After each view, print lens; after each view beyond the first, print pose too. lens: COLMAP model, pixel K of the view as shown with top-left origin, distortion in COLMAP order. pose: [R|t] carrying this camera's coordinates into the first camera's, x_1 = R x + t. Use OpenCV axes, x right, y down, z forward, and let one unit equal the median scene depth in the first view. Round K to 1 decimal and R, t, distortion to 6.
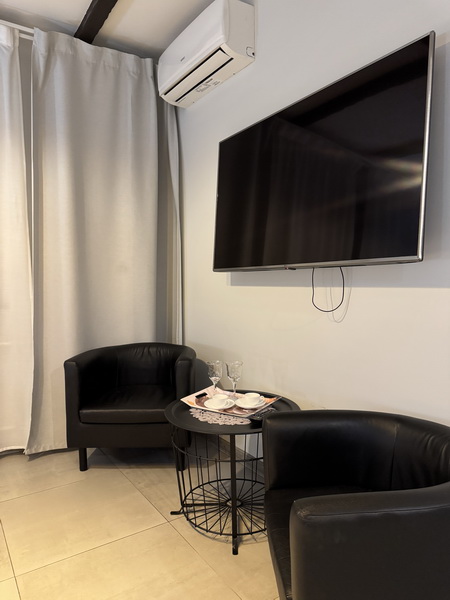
lens RADIAL K [[421.0, 0, 223.9], [0, 421.0, 302.3], [0, 0, 1]] dist [0.009658, -0.017159]
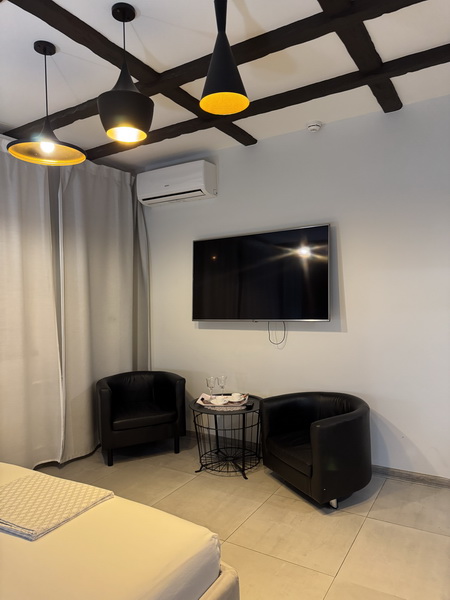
lens RADIAL K [[421.0, 0, 223.8], [0, 421.0, 299.3], [0, 0, 1]] dist [0.009658, -0.017159]
pose [[0.905561, -0.023407, 0.423570, -0.590890], [0.045886, 0.998023, -0.042949, -0.083048], [-0.421727, 0.058329, 0.904845, -0.485381]]
